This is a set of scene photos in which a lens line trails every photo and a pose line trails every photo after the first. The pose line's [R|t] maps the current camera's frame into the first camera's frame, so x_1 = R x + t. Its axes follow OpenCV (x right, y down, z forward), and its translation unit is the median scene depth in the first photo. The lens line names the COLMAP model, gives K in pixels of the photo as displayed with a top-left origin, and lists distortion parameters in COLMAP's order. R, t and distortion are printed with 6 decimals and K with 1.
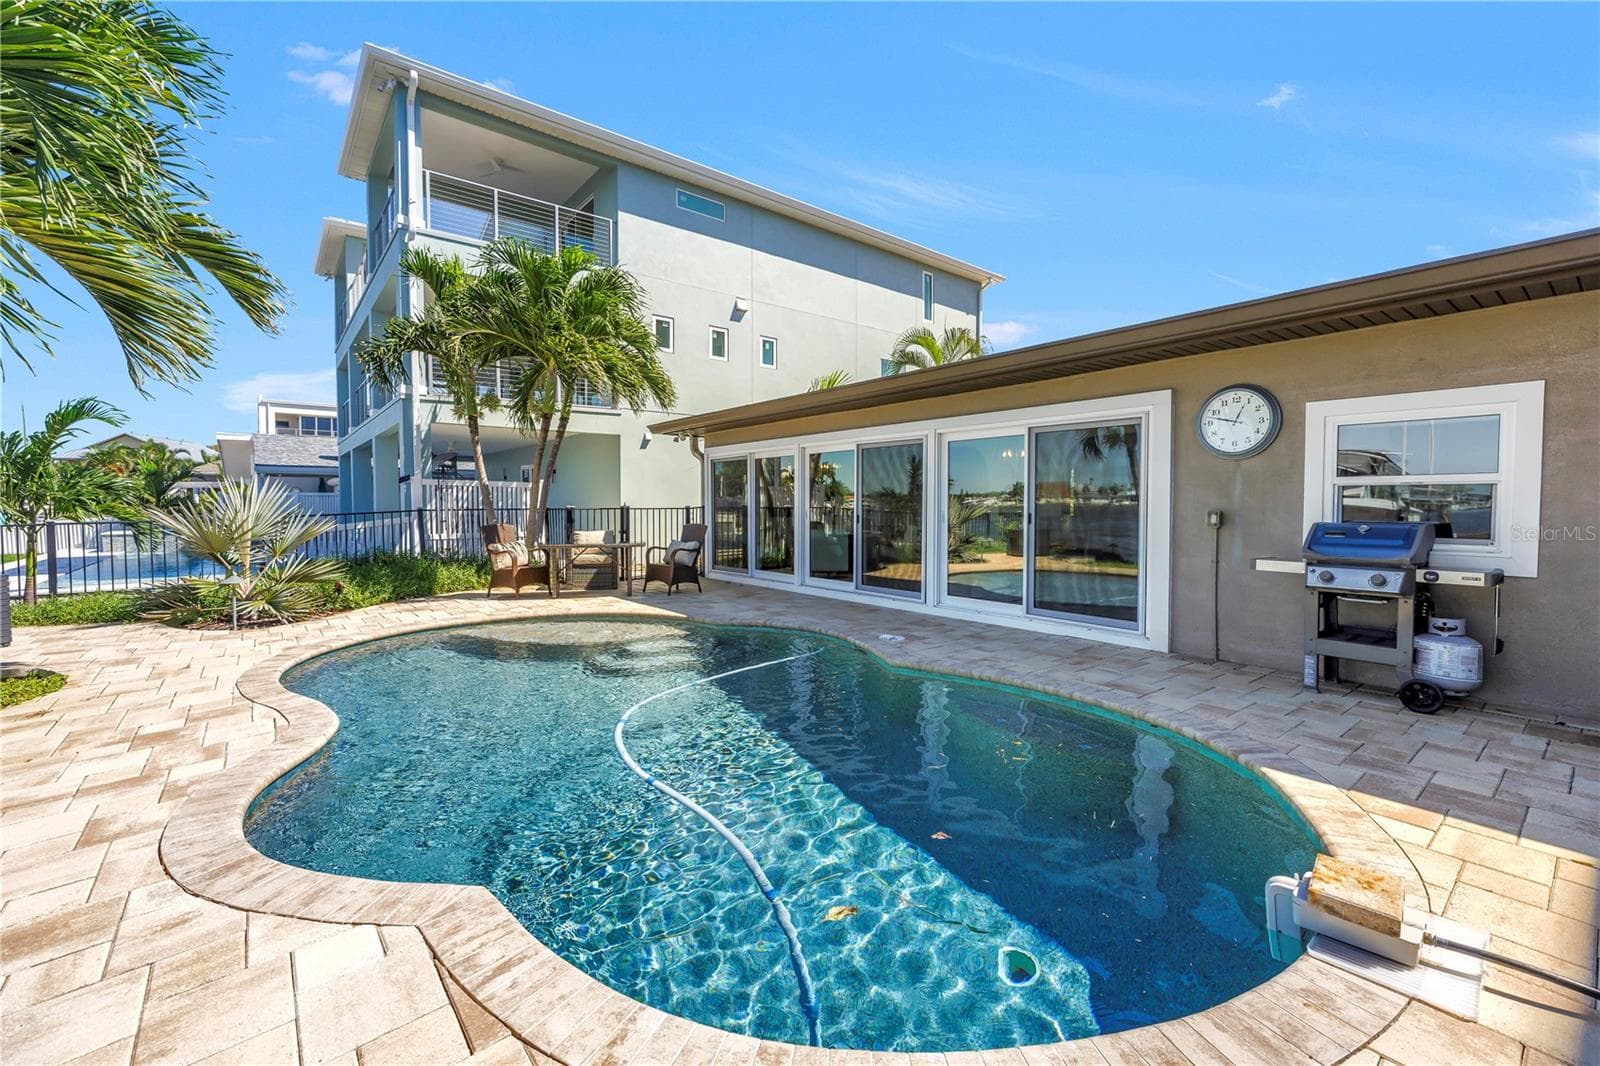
lens RADIAL K [[668.5, 0, 798.6], [0, 668.5, 522.4], [0, 0, 1]] dist [-0.000374, -0.000002]
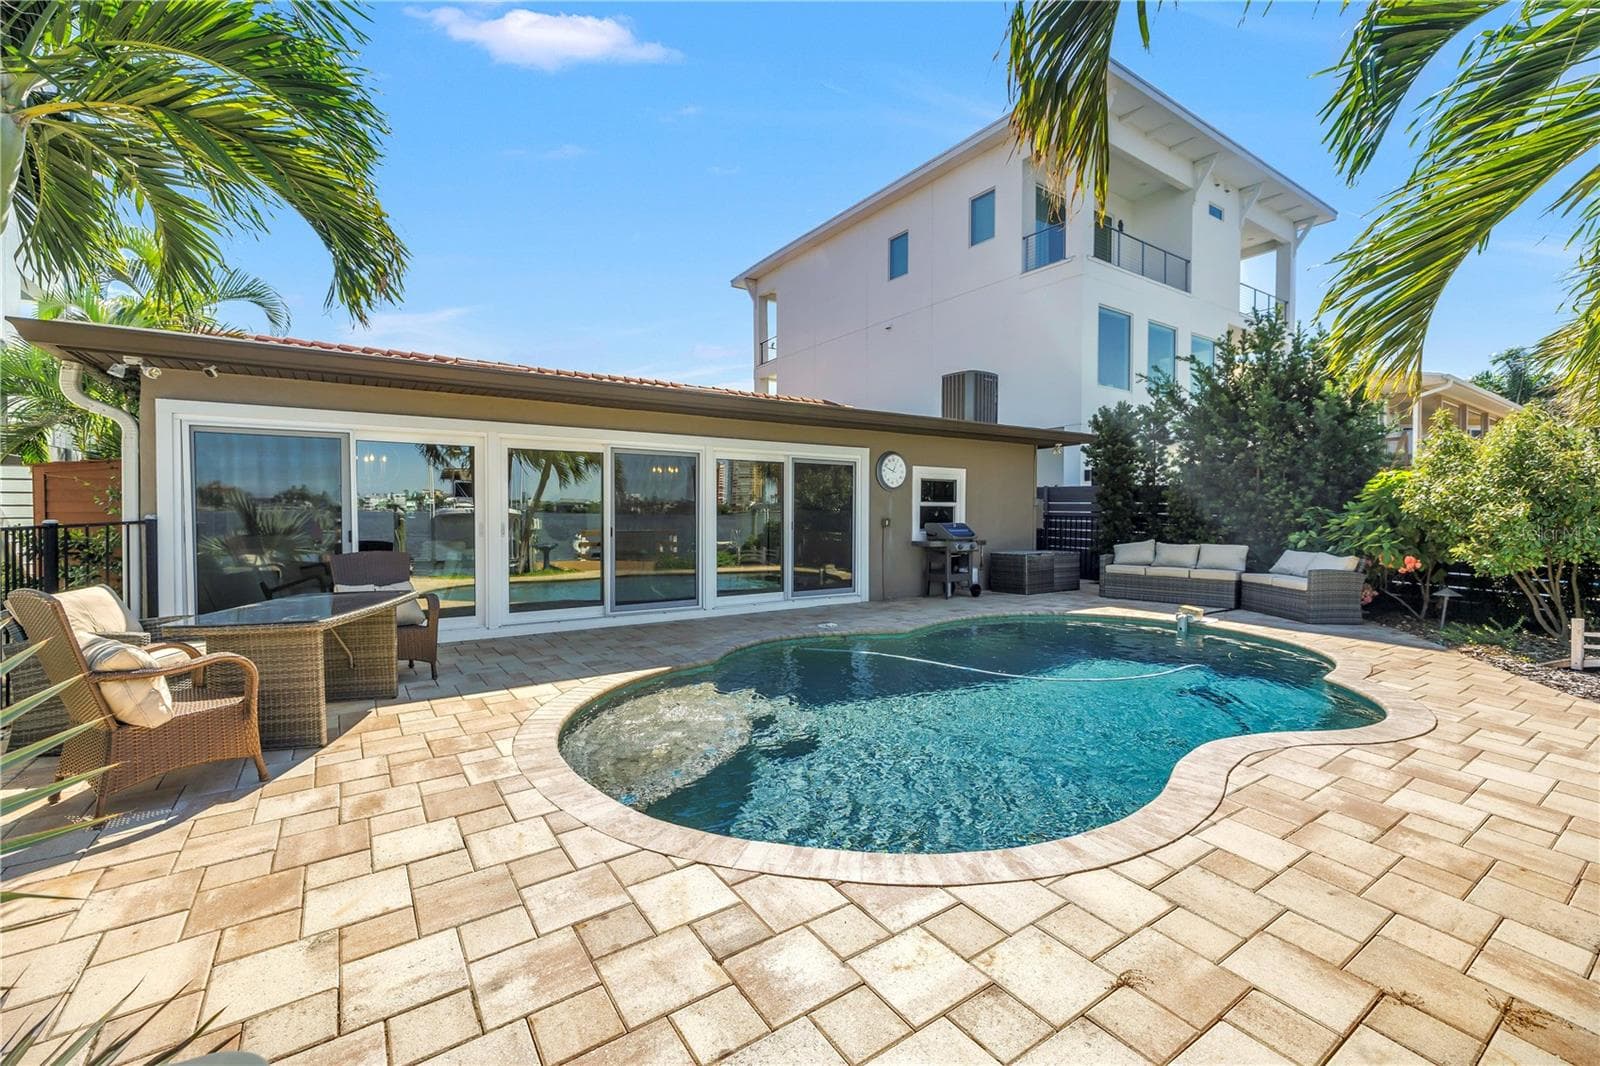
lens RADIAL K [[668.5, 0, 798.6], [0, 668.5, 522.4], [0, 0, 1]] dist [-0.000374, -0.000002]
pose [[0.079331, -0.013836, 0.996752, -1.146064], [0.027751, 0.999547, 0.011666, -0.032093], [-0.996462, 0.026736, 0.079679, 1.020378]]
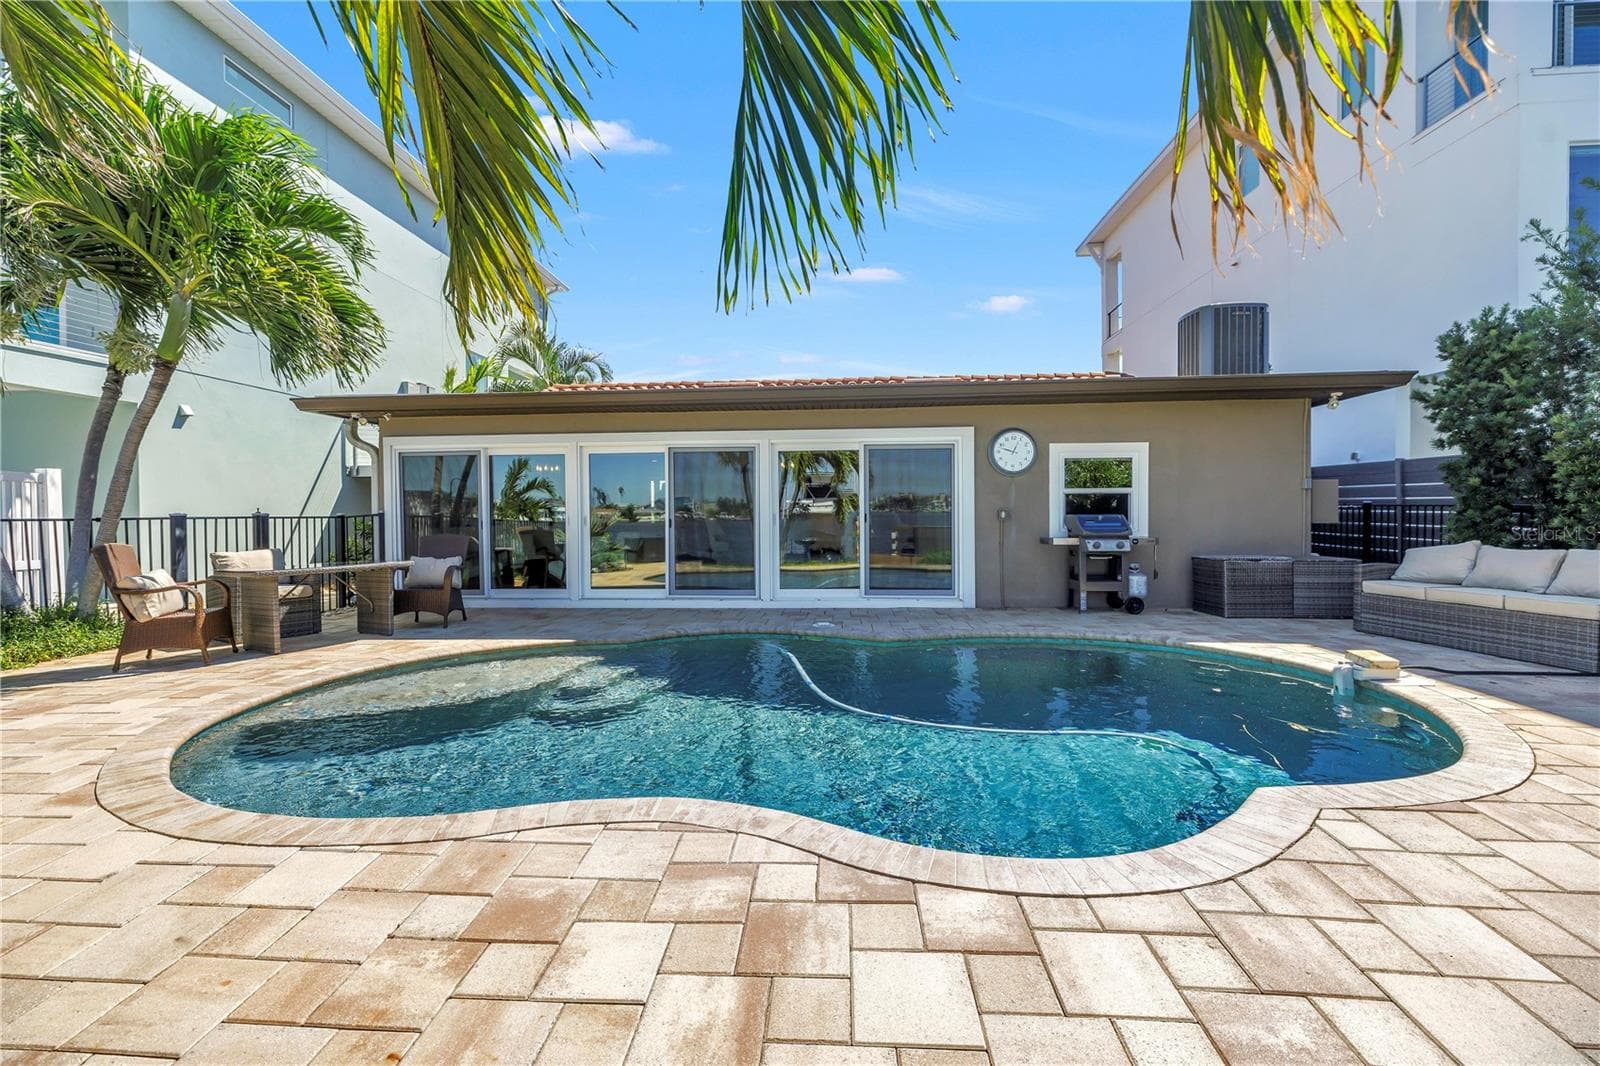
lens RADIAL K [[668.5, 0, 798.6], [0, 668.5, 522.4], [0, 0, 1]] dist [-0.000374, -0.000002]
pose [[0.673574, -0.012816, 0.739009, -0.761913], [0.028230, 0.999566, -0.008397, 0.011279], [-0.738581, 0.026518, 0.673643, 0.295827]]
